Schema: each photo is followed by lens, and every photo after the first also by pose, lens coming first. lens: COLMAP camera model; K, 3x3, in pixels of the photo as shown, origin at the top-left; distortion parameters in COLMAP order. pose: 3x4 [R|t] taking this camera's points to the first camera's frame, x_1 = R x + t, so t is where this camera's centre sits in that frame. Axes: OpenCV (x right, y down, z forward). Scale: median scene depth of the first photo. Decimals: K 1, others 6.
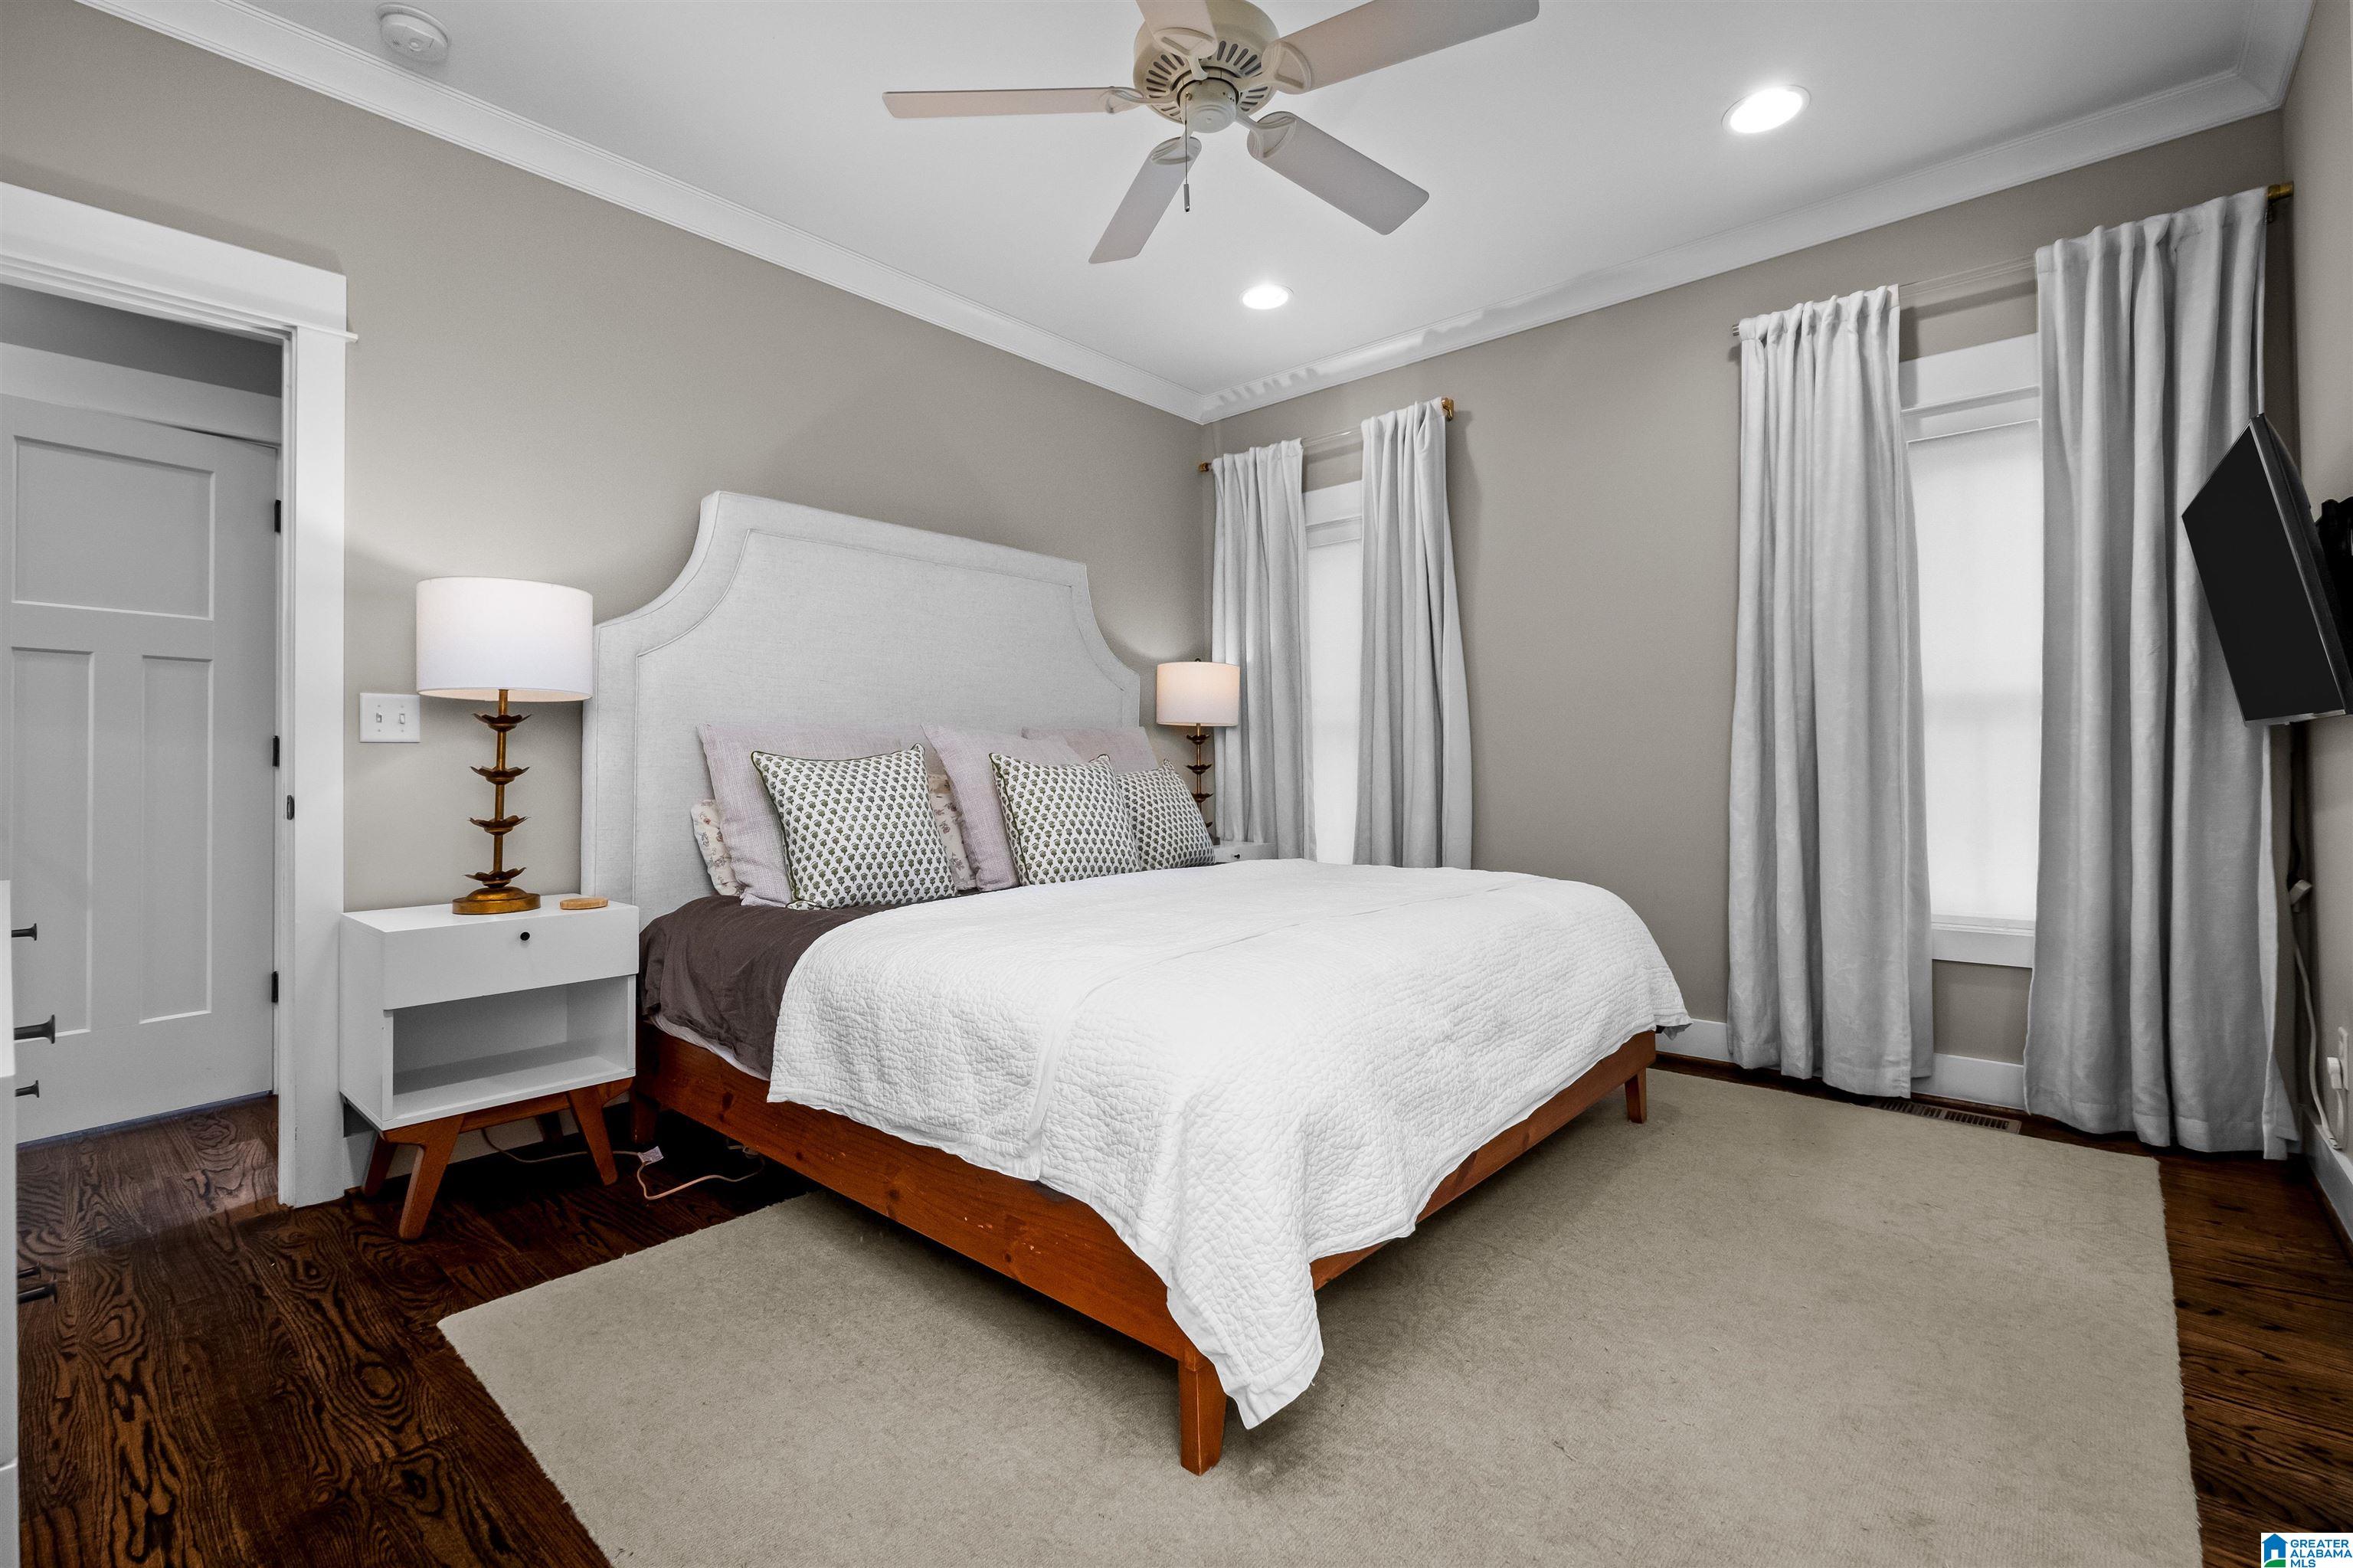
lens RADIAL K [[1027.1, 0, 1179.6], [0, 1027.1, 790.5], [0, 0, 1]] dist [-0.003924, -0.000491]
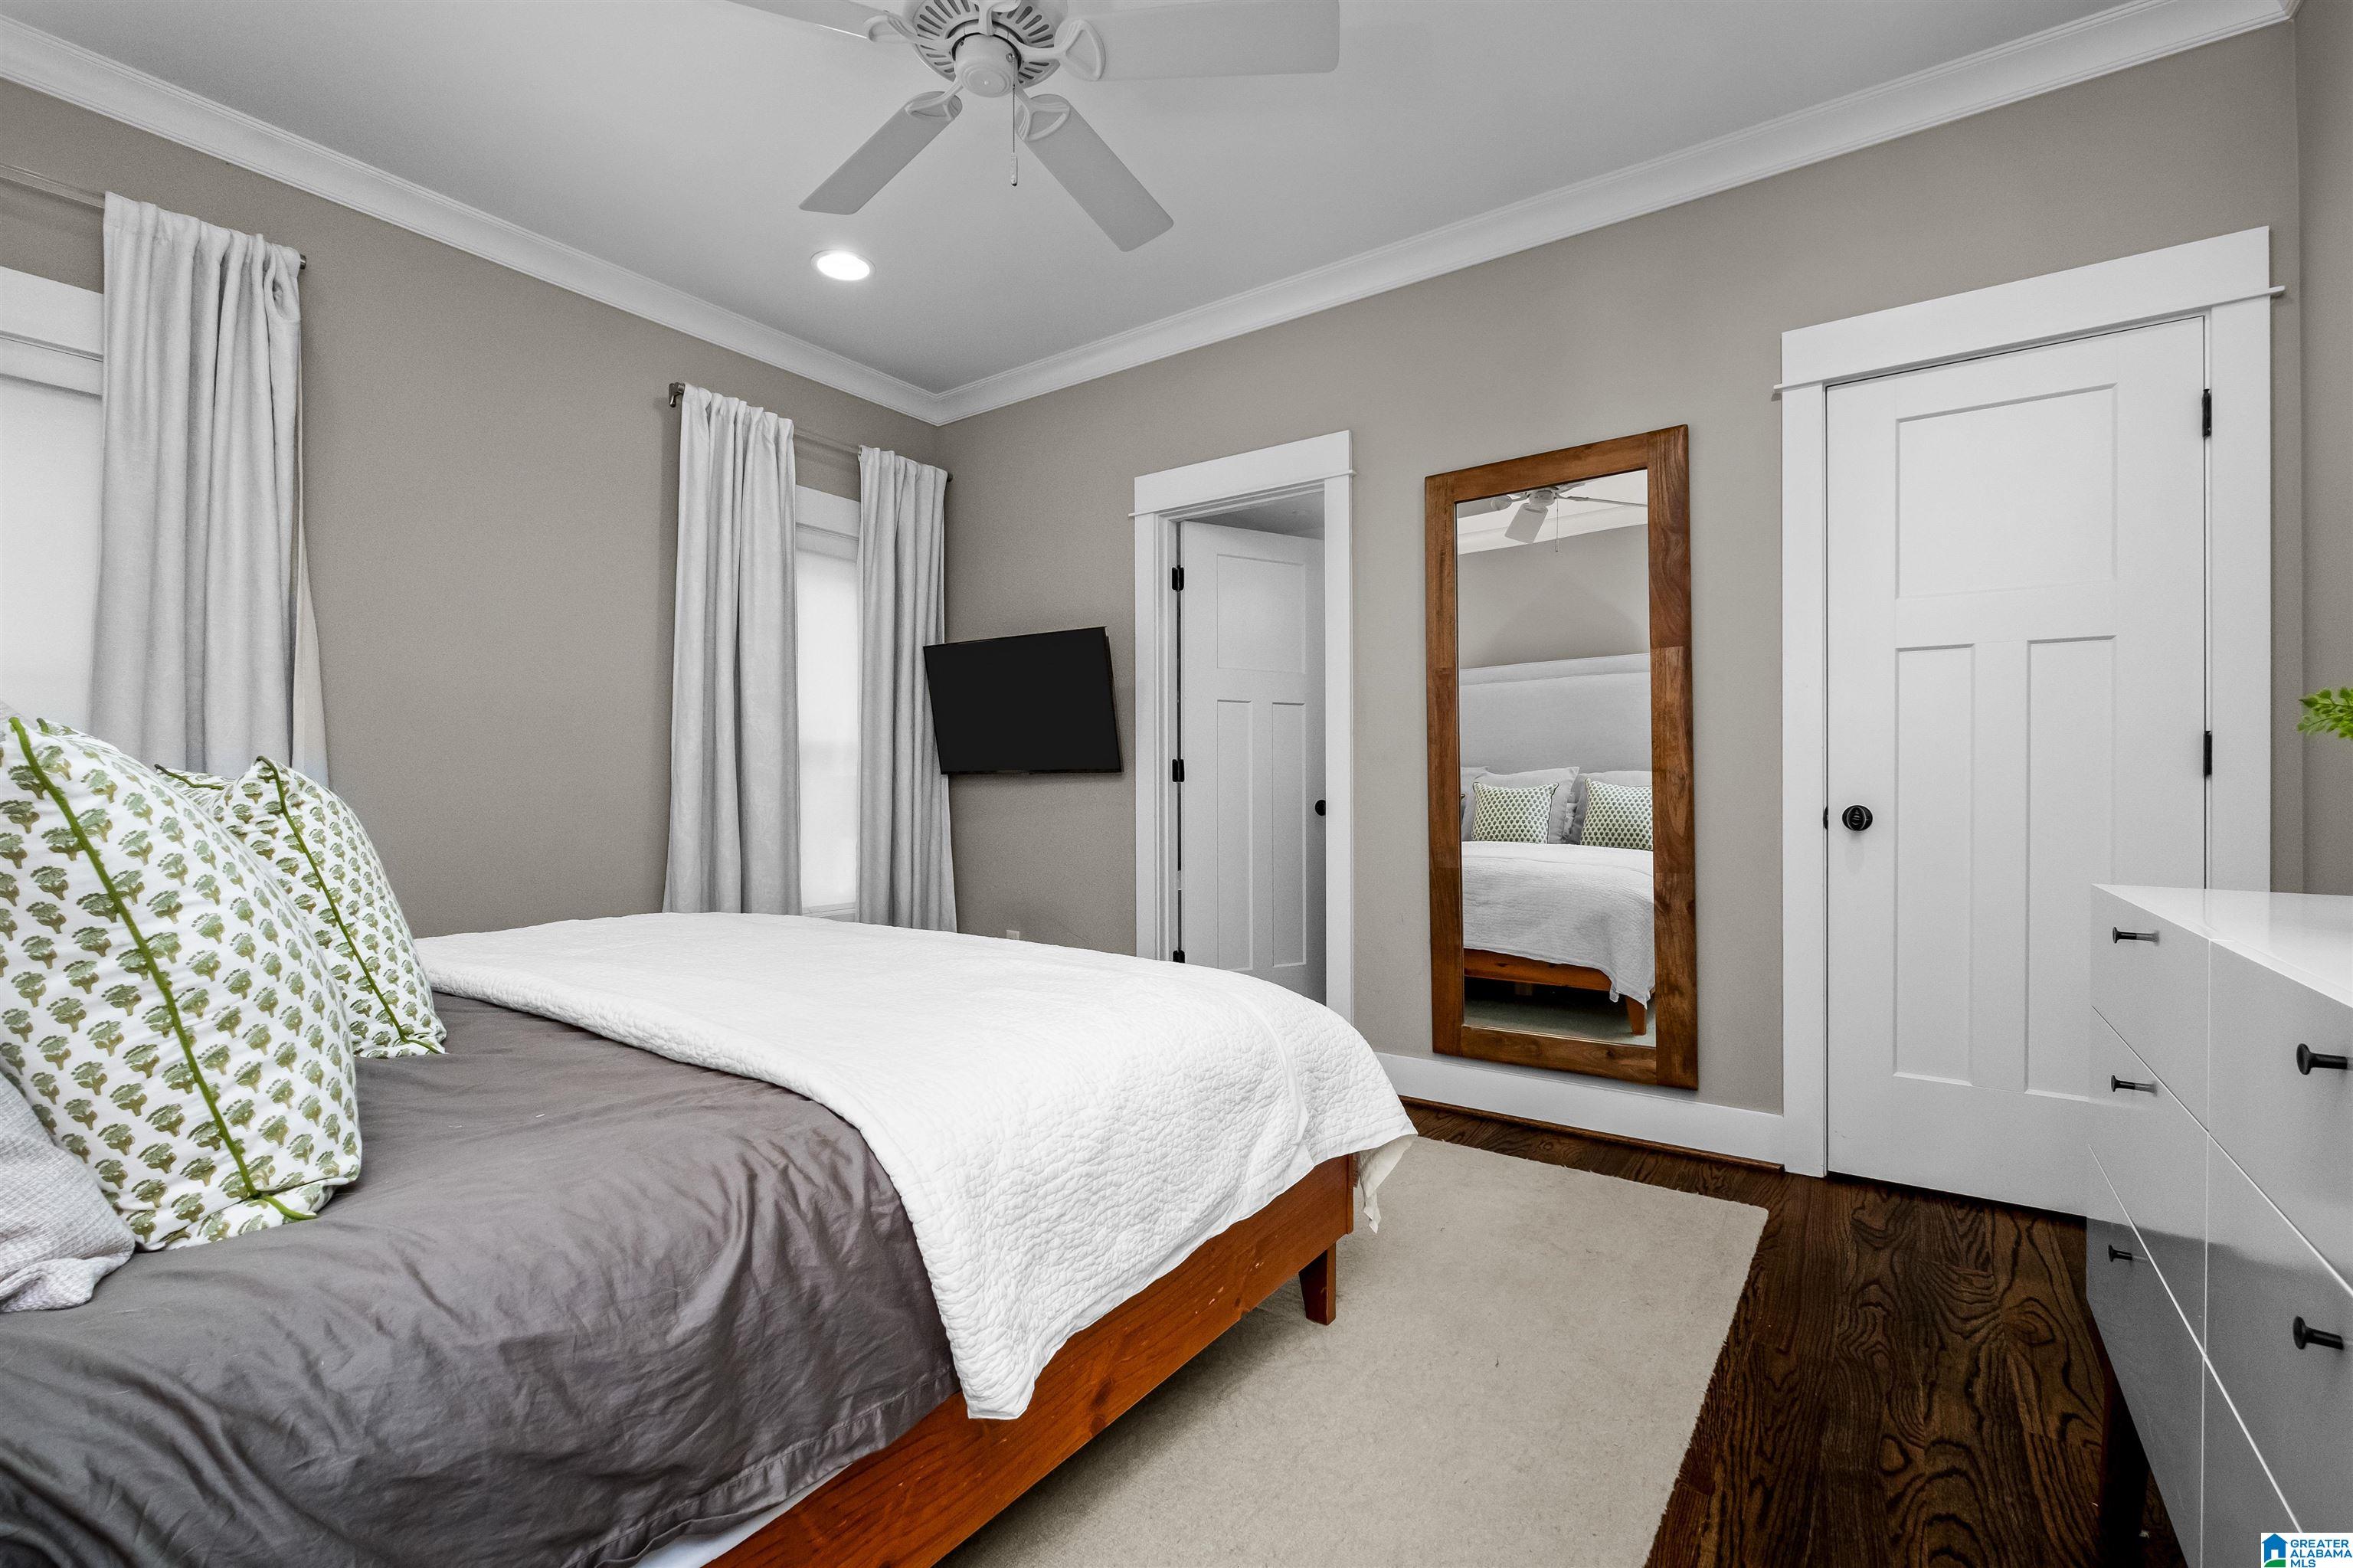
lens RADIAL K [[1027.1, 0, 1179.6], [0, 1027.1, 790.5], [0, 0, 1]] dist [-0.003924, -0.000491]
pose [[-0.112781, 0.007596, 0.993591, -0.761195], [0.014207, 0.999881, -0.006032, -0.015512], [-0.993518, 0.013436, -0.112875, 0.781208]]
